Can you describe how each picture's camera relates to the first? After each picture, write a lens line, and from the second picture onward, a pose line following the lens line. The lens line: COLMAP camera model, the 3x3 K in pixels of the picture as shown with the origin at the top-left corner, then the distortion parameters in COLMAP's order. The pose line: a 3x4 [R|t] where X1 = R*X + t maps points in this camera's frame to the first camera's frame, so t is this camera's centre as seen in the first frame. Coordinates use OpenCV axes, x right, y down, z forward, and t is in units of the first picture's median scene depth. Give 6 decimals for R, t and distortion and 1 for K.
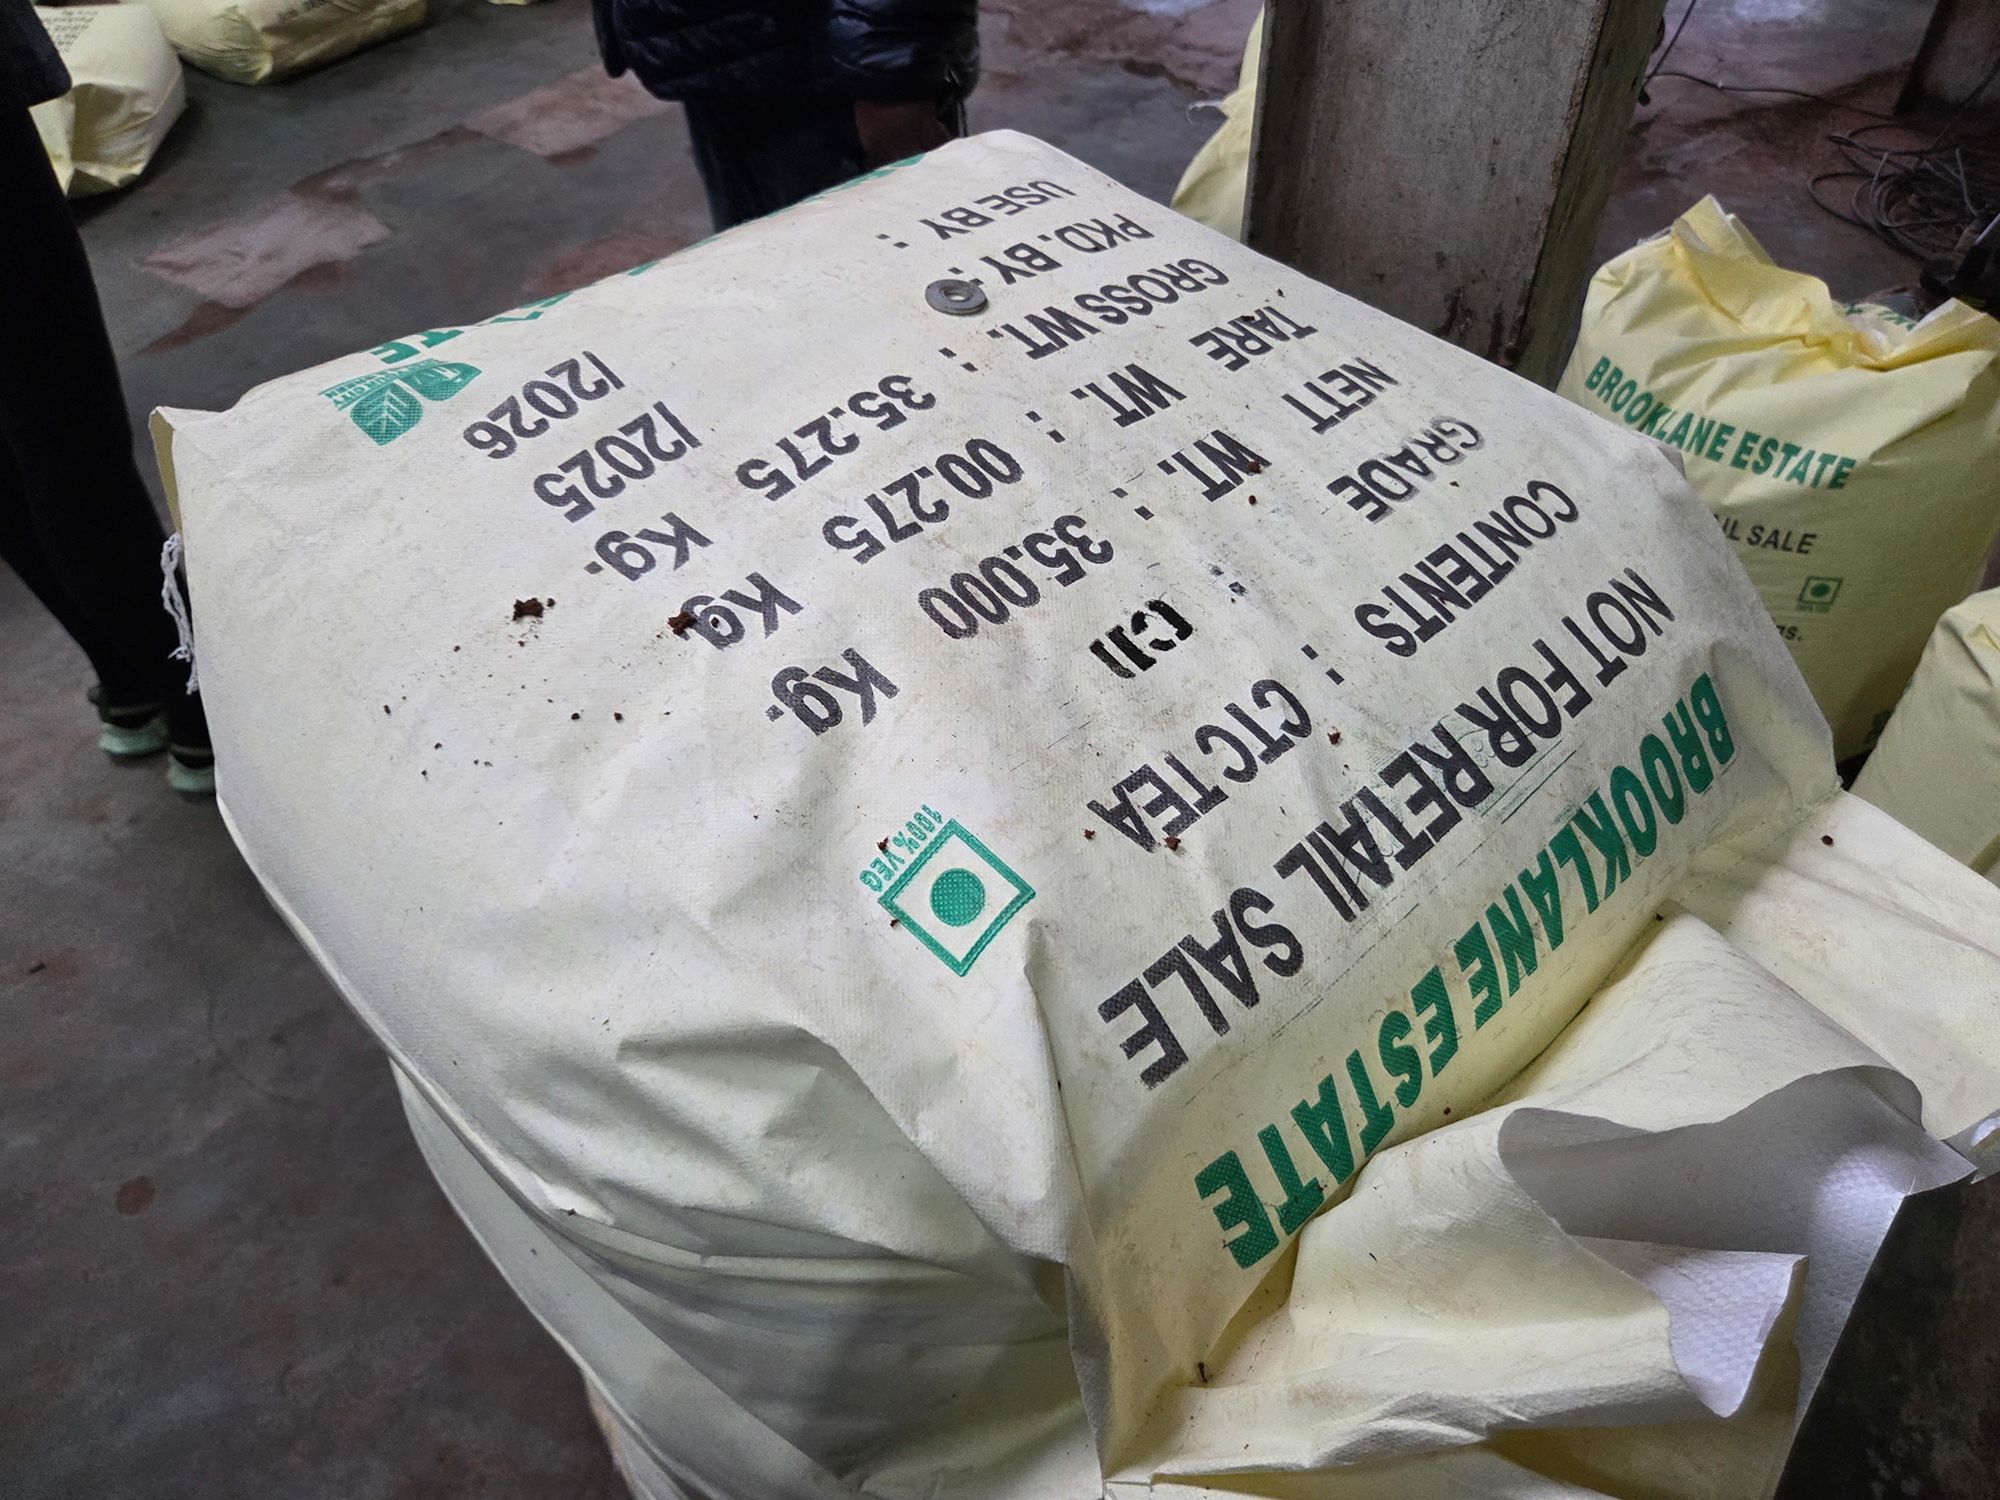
lens RADIAL K [[1324.5, 0, 1002.0], [0, 1324.5, 762.5], [0, 0, 1]] dist [0.059262, -0.051128]
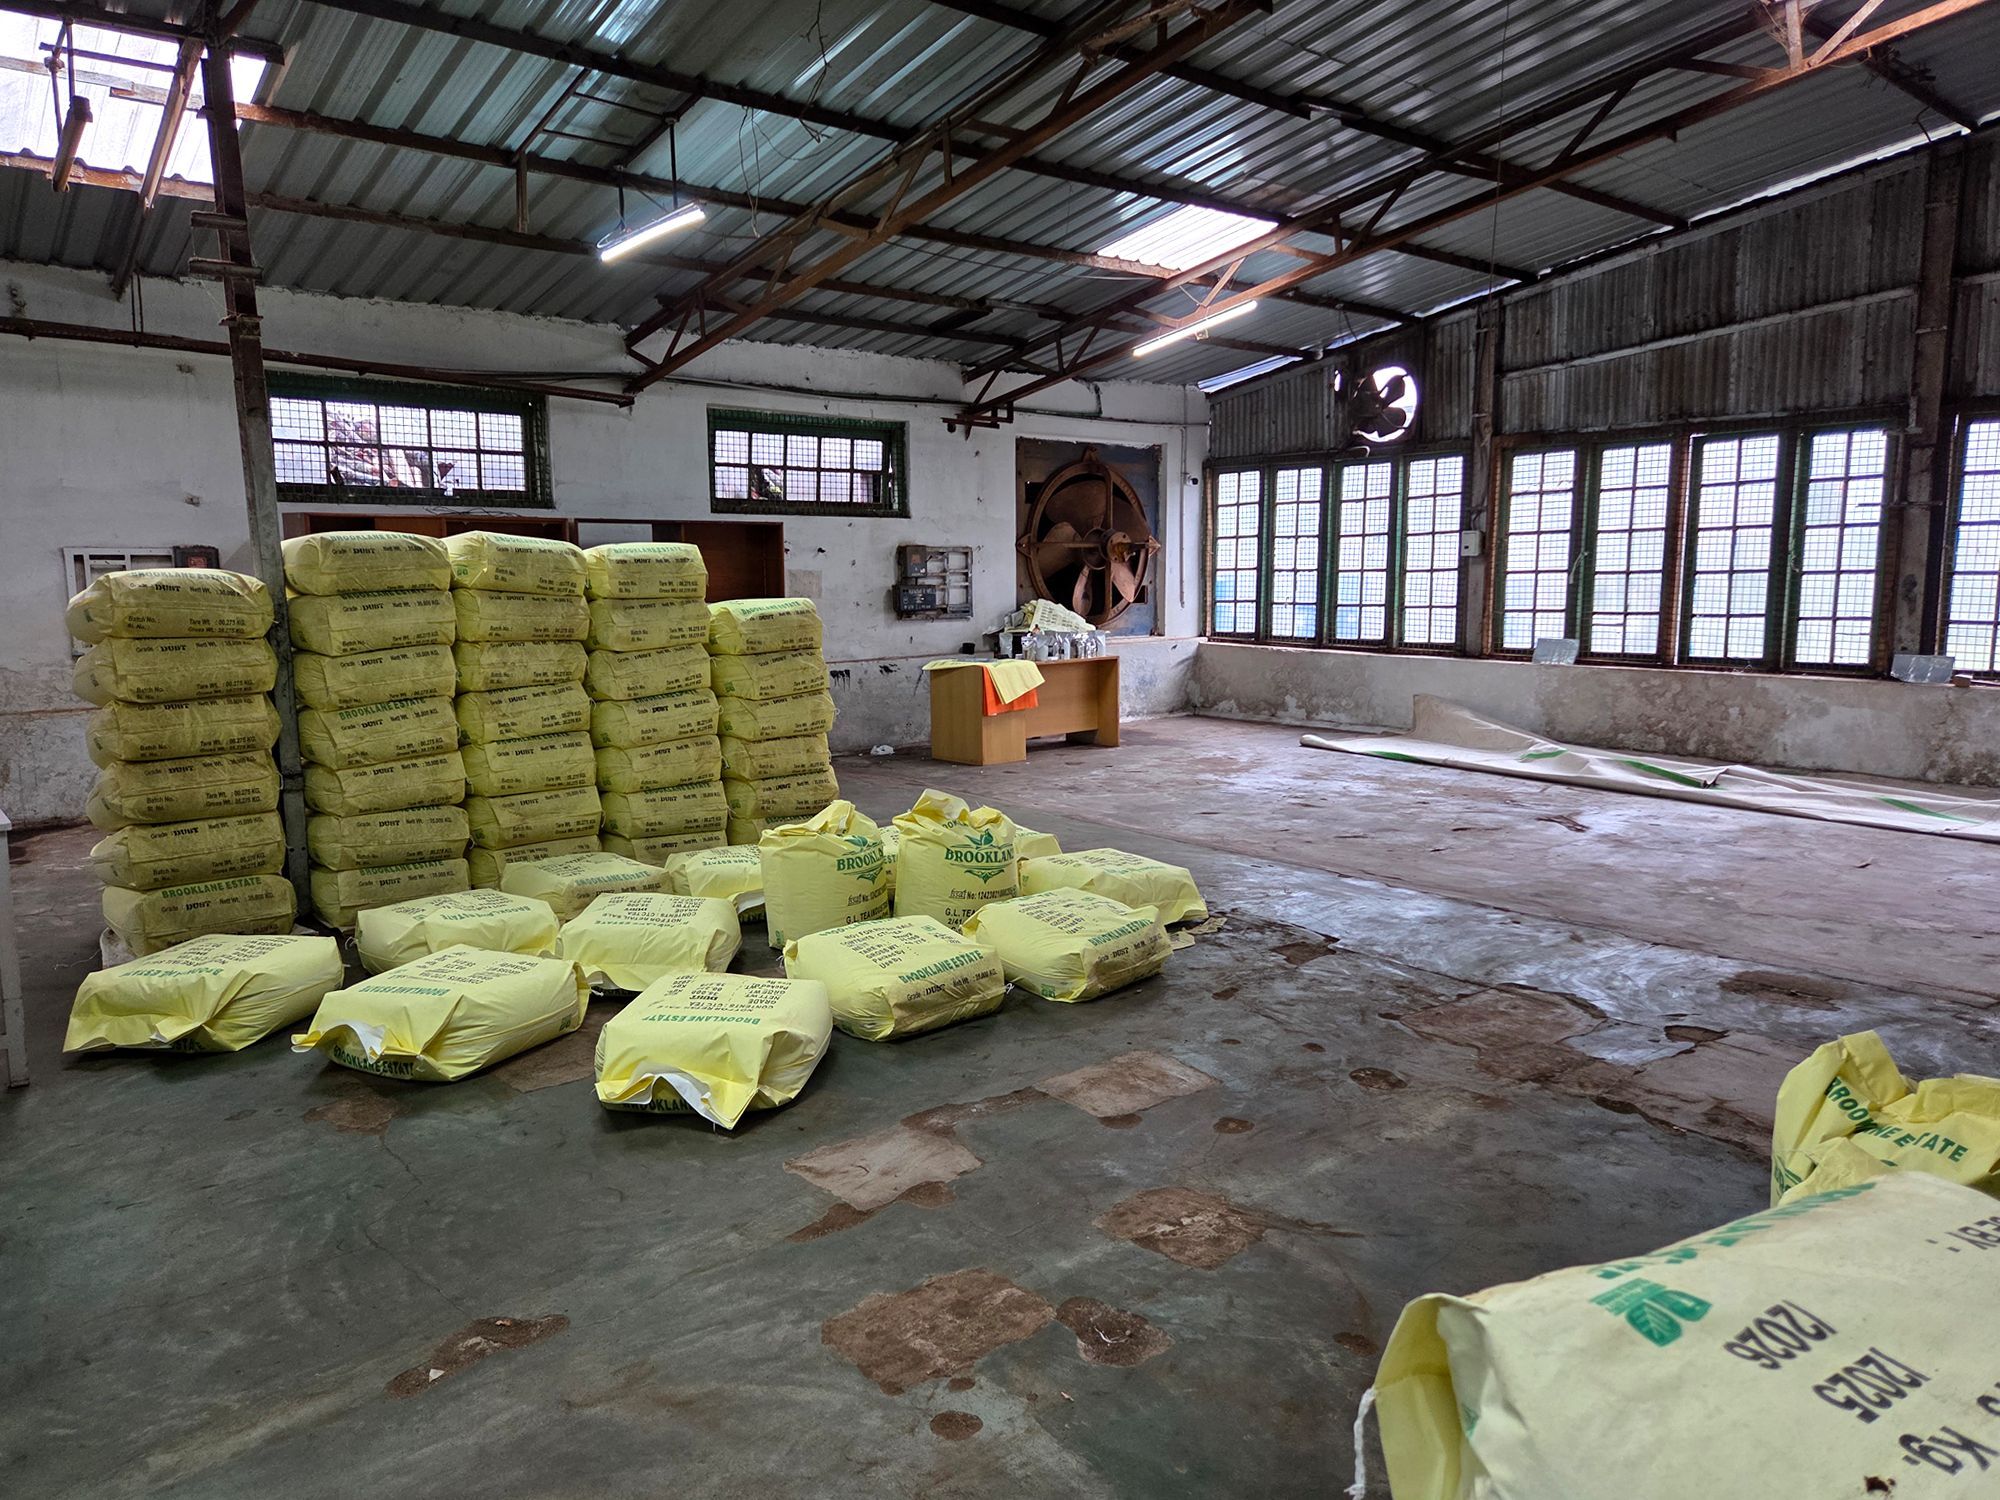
lens RADIAL K [[1324.5, 0, 1002.0], [0, 1324.5, 762.5], [0, 0, 1]] dist [0.059262, -0.051128]
pose [[0.971130, 0.049109, -0.233443, -0.161341], [-0.187268, 0.763147, -0.618496, 0.058975], [0.147777, 0.644356, 0.750311, -0.112339]]
